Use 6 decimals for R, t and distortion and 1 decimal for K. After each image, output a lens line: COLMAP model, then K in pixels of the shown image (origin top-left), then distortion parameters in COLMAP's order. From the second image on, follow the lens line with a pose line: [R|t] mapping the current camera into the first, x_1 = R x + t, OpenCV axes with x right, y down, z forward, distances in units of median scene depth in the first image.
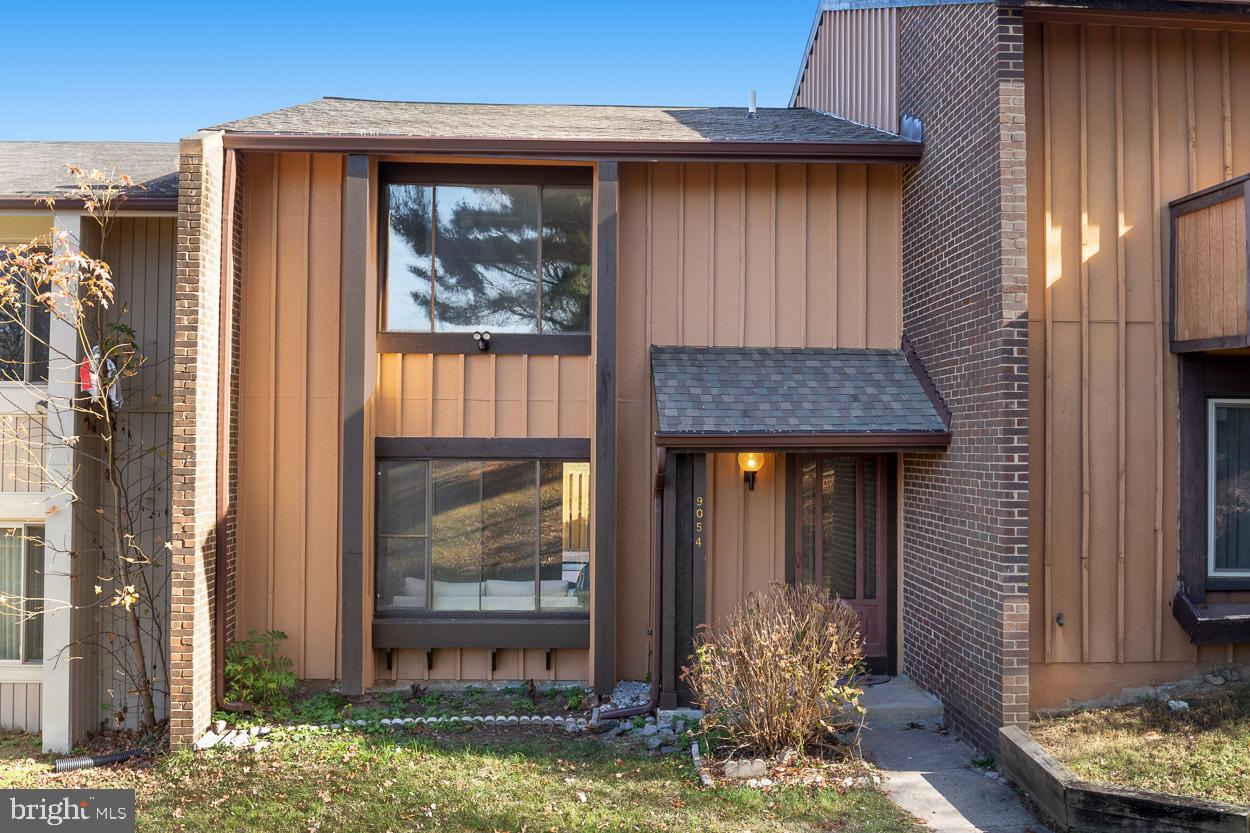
lens RADIAL K [[1228.1, 0, 628.6], [0, 1228.1, 414.0], [0, 0, 1]] dist [-0.053771, 0.000000]
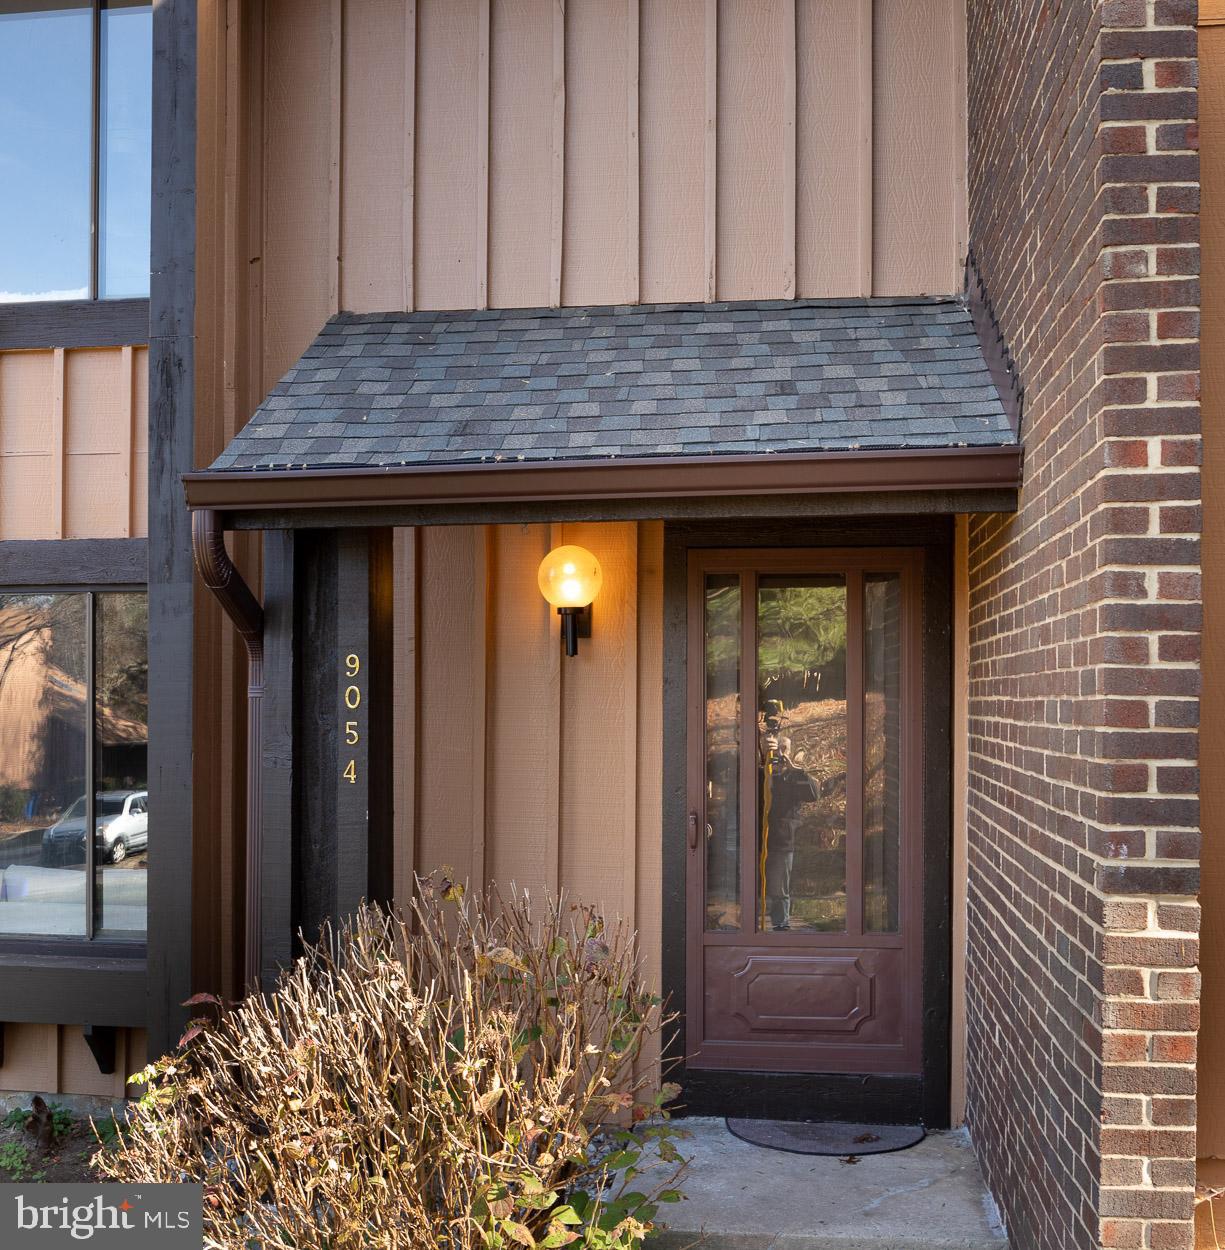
lens RADIAL K [[1657.7, 0, 504.6], [0, 1657.7, 718.9], [0, 0, 1]] dist [-0.050483, 0.000000]
pose [[0.976891, -0.000934, -0.213738, 0.217793], [0.008123, 0.999430, 0.032756, 0.072543], [0.213585, -0.033735, 0.976342, 0.515718]]
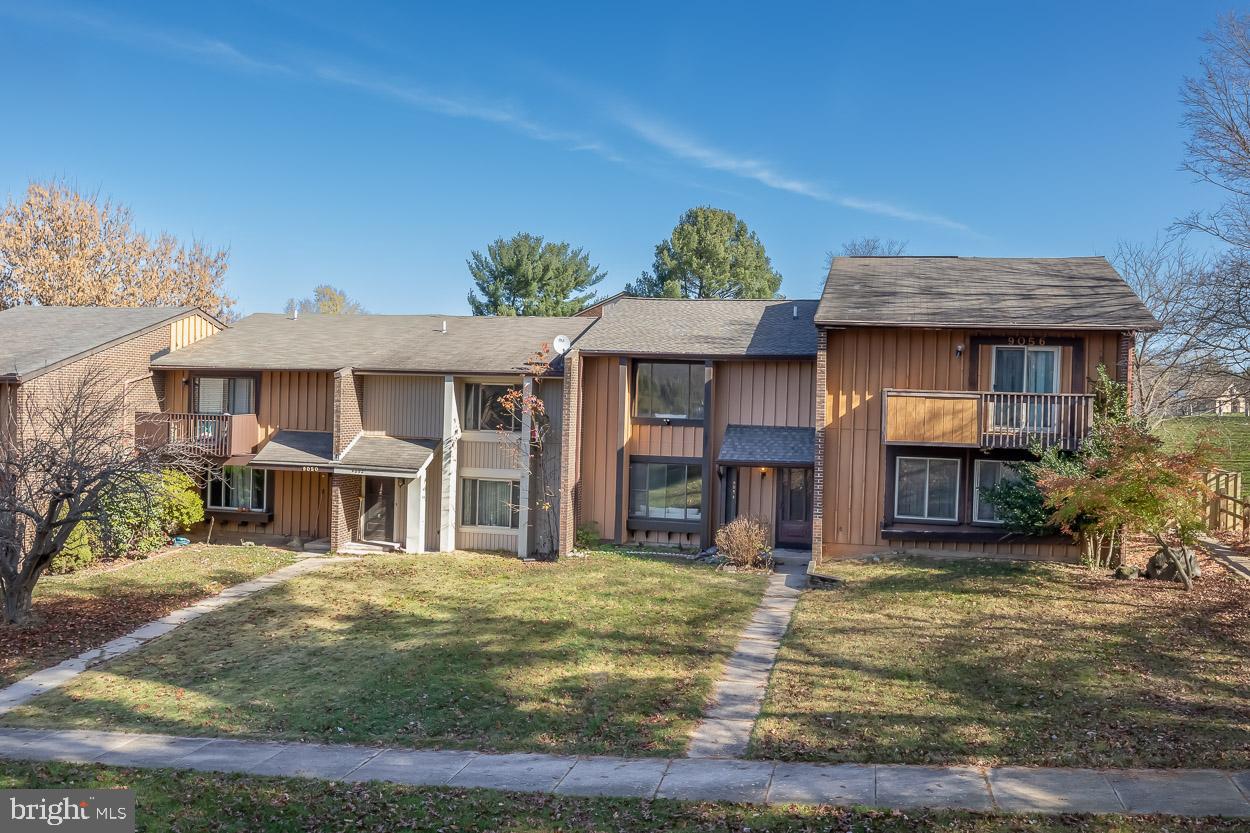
lens RADIAL K [[1039.4, 0, 621.1], [0, 1039.4, 415.9], [0, 0, 1]] dist [-0.004185, 0.000213]
pose [[0.957432, 0.024640, -0.287604, 0.510426], [-0.015494, 0.999301, 0.034033, -0.168014], [0.288241, -0.028128, 0.957145, -1.433316]]
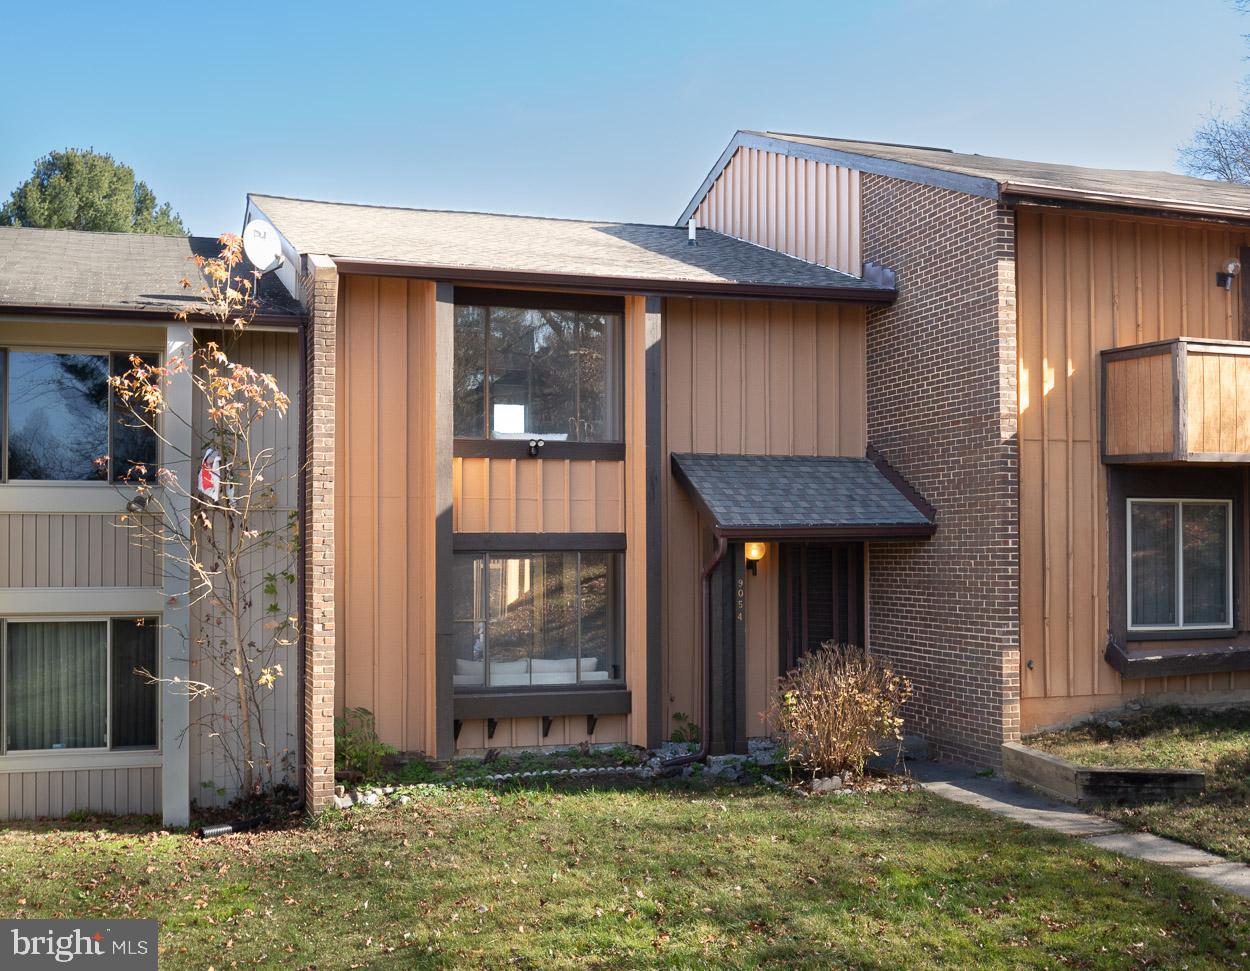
lens RADIAL K [[1473.2, 0, 630.3], [0, 1473.2, 531.2], [0, 0, 1]] dist [-0.044482, 0.000000]
pose [[0.961362, -0.005806, 0.275226, -0.454126], [0.003389, 0.999951, 0.009257, 0.006422], [-0.275266, -0.007967, 0.961335, -0.373472]]
